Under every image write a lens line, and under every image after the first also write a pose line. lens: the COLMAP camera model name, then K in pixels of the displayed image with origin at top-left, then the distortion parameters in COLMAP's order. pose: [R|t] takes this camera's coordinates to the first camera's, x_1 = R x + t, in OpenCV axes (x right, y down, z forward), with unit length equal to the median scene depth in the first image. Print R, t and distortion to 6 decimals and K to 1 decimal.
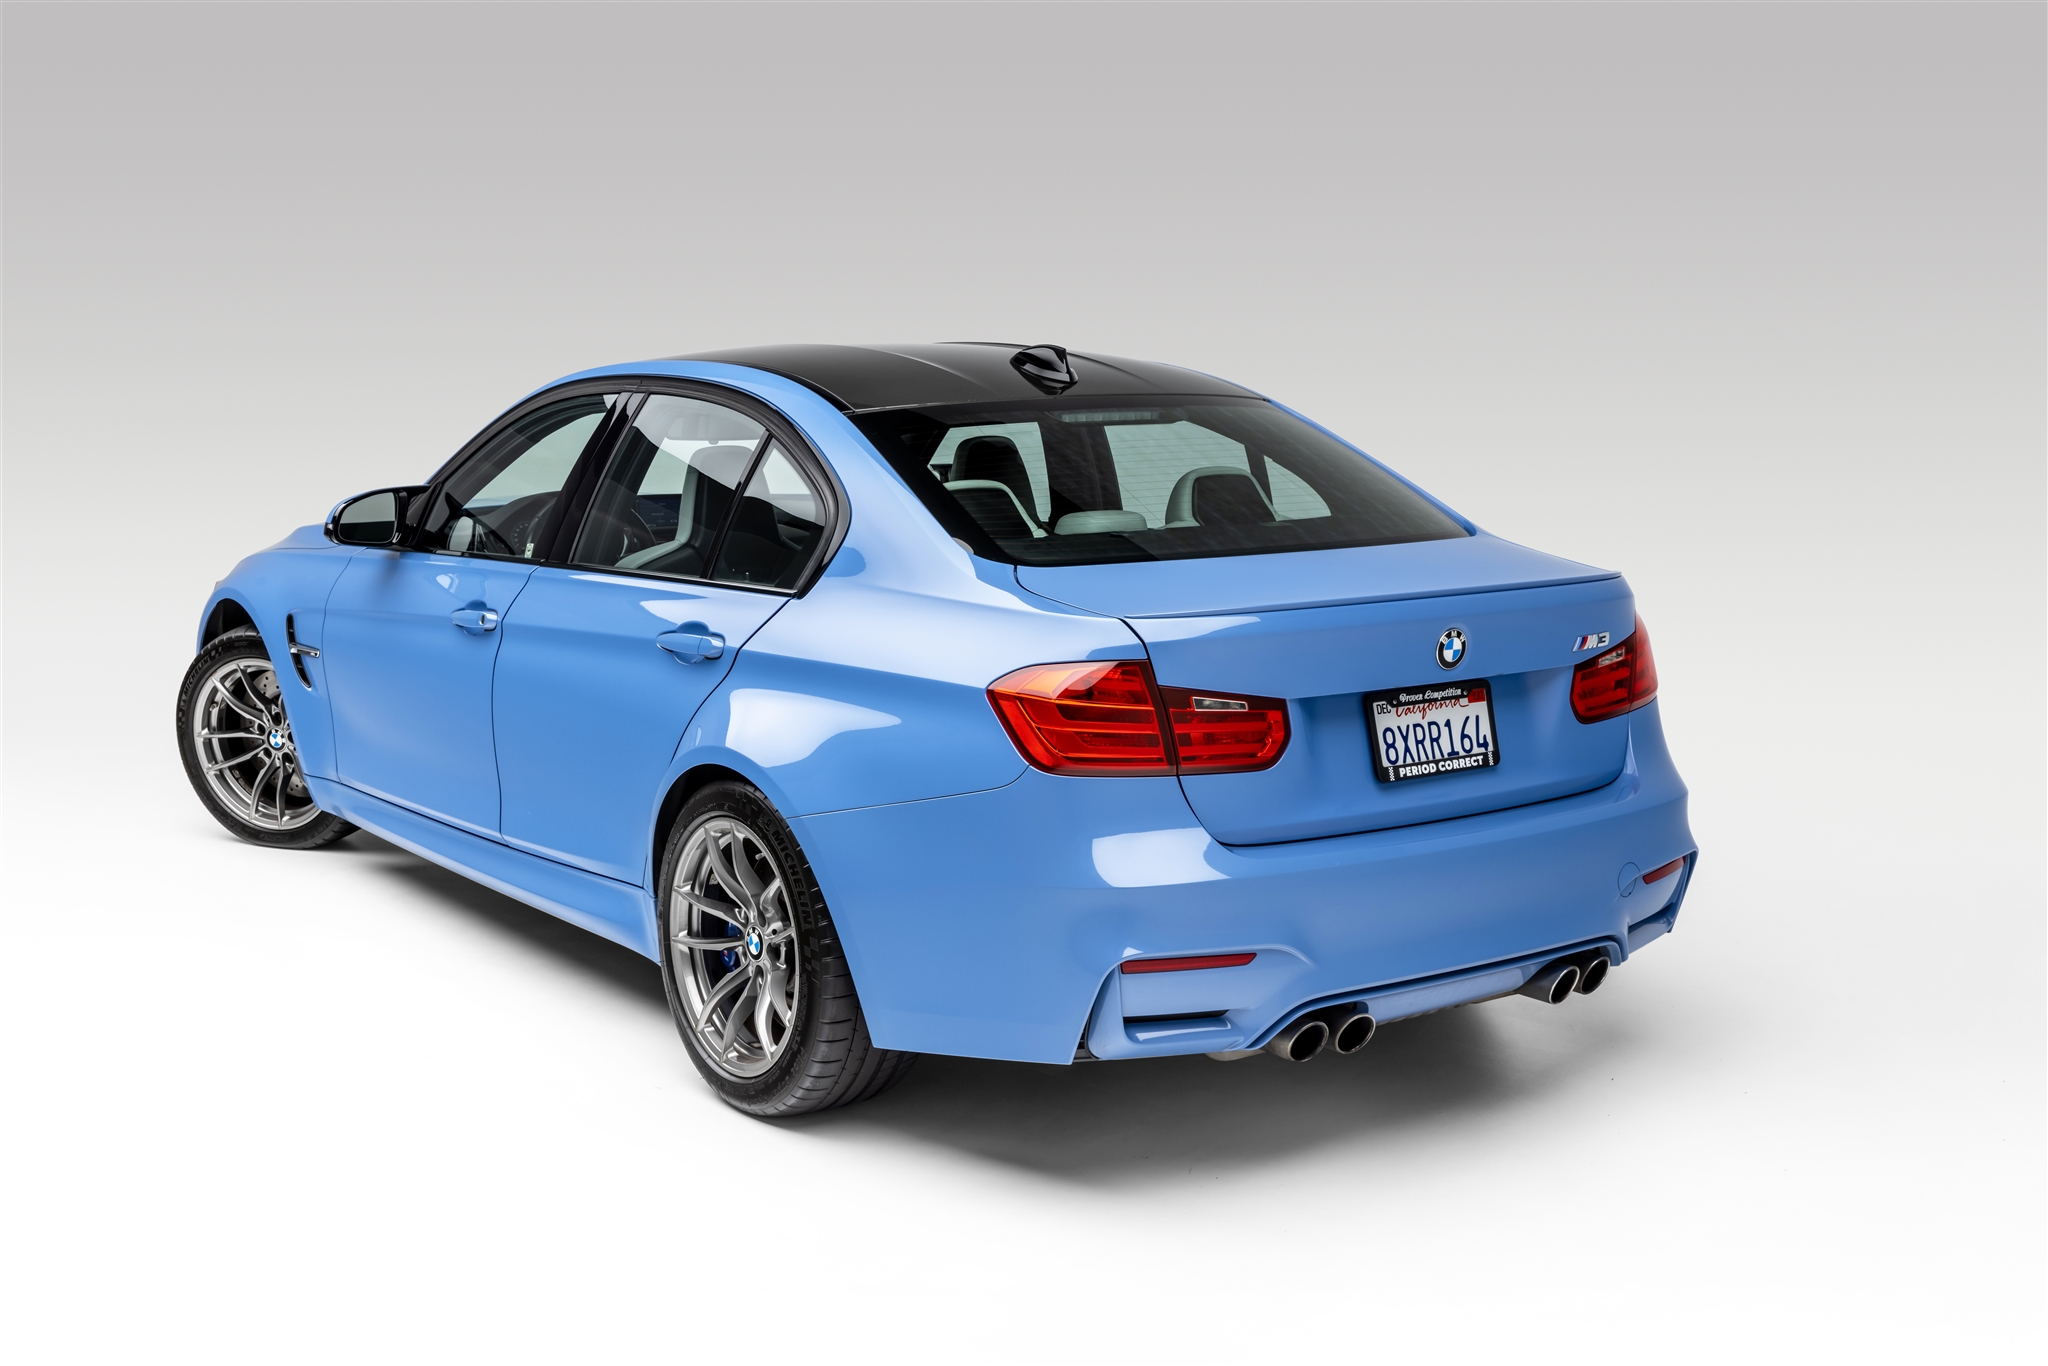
lens RADIAL K [[2551.8, 0, 1024.0], [0, 2551.8, 683.0], [0, 0, 1]] dist [-0.010866, -0.008130]
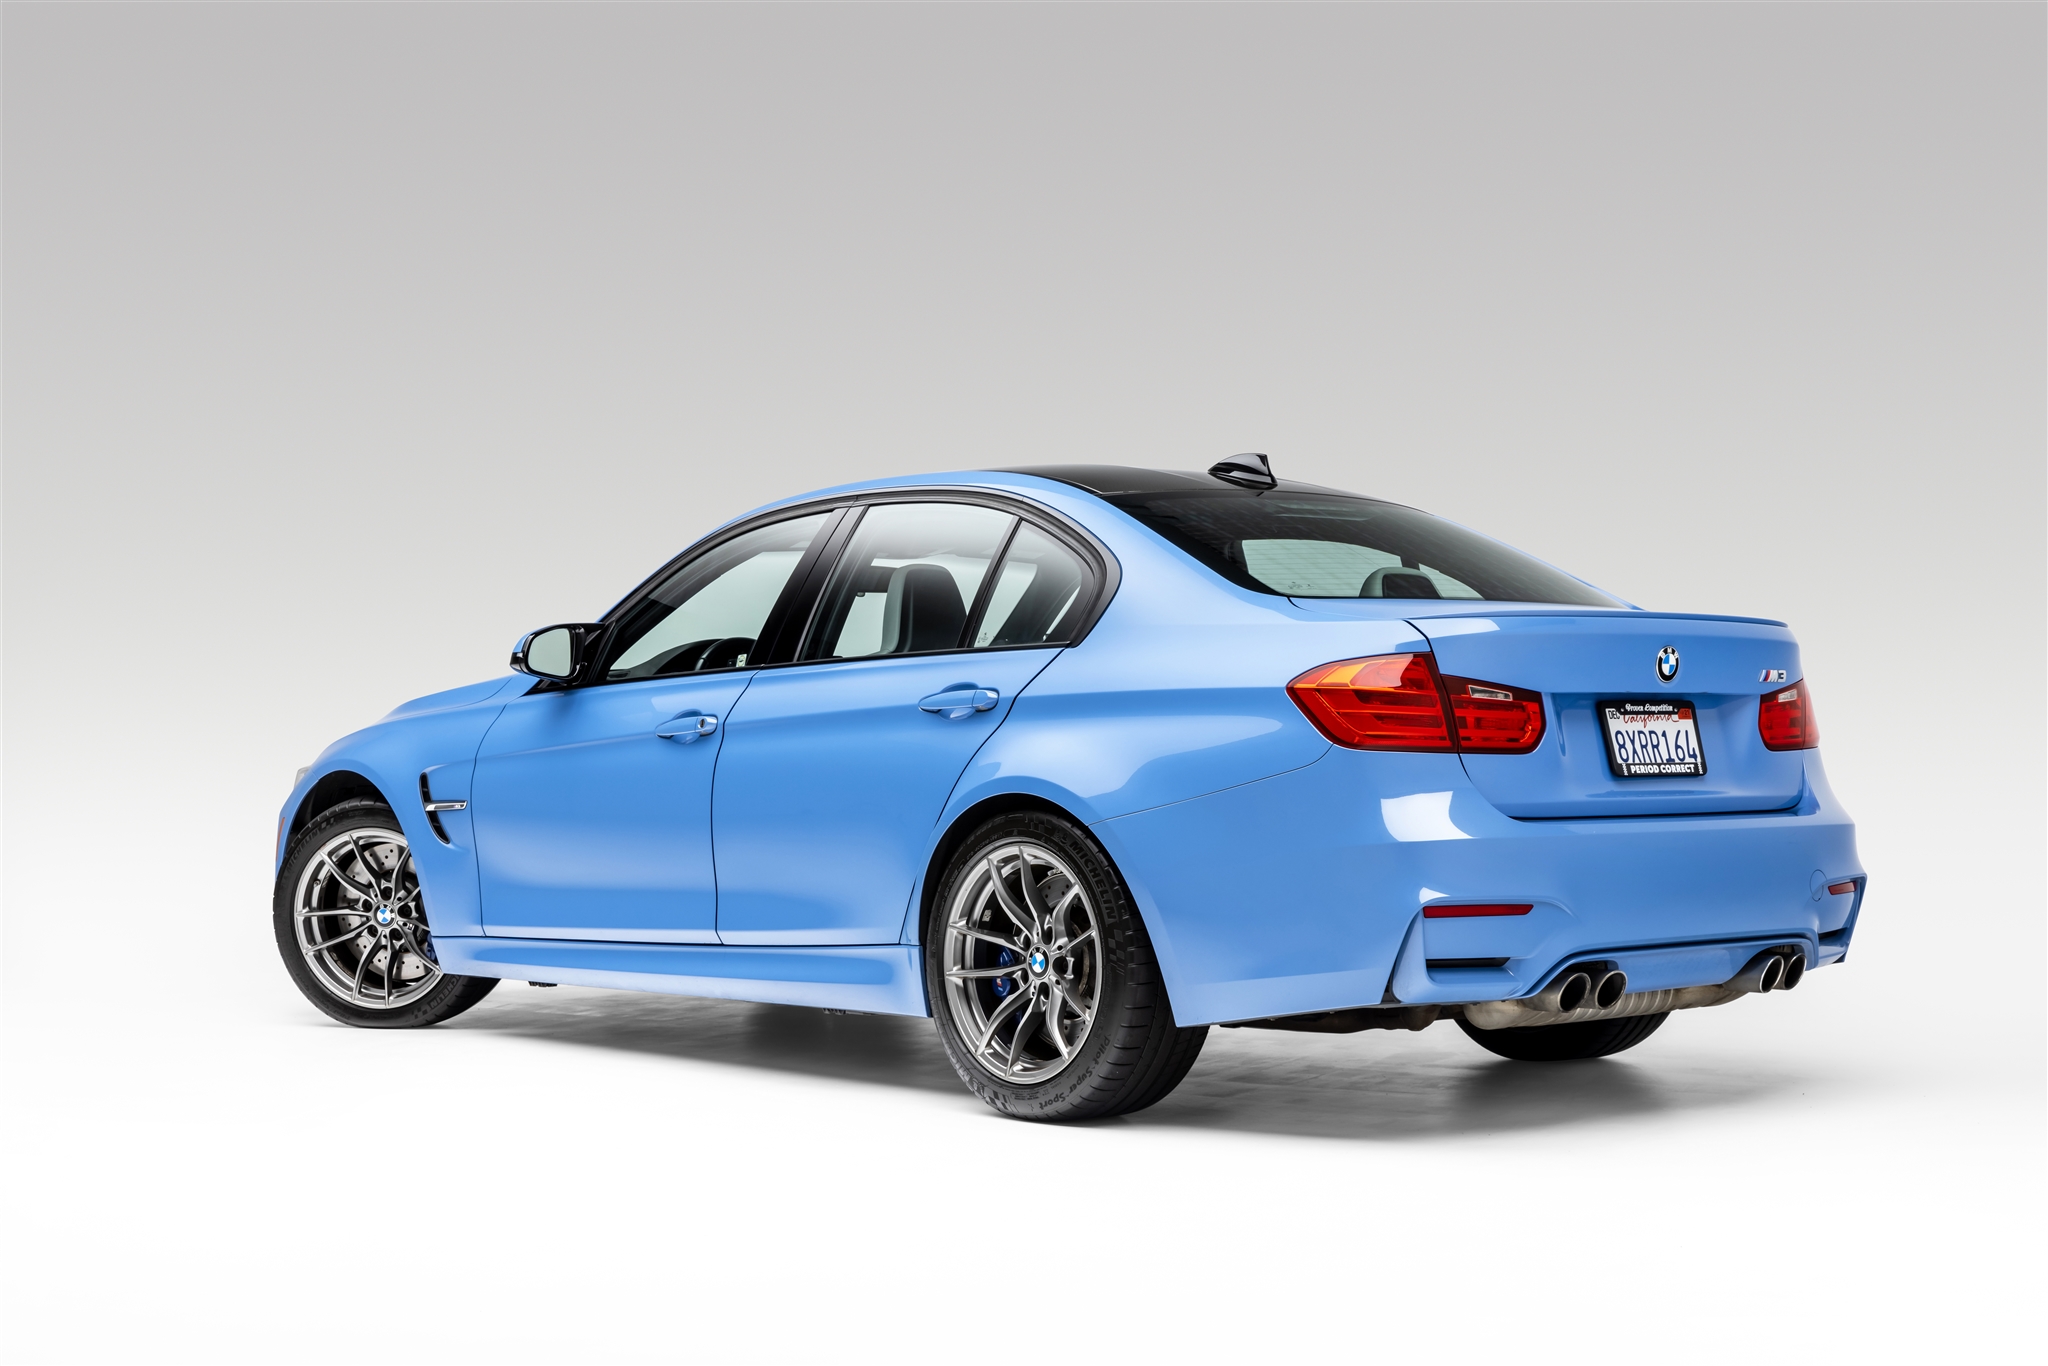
lens RADIAL K [[3423.6, 0, 1024.0], [0, 3423.6, 683.0], [0, 0, 1]] dist [-0.013613, -0.052719]
pose [[0.994271, -0.006058, 0.106716, -0.268786], [0.025209, 0.983519, -0.179038, 0.248052], [-0.103872, 0.180703, 0.978037, -0.450591]]
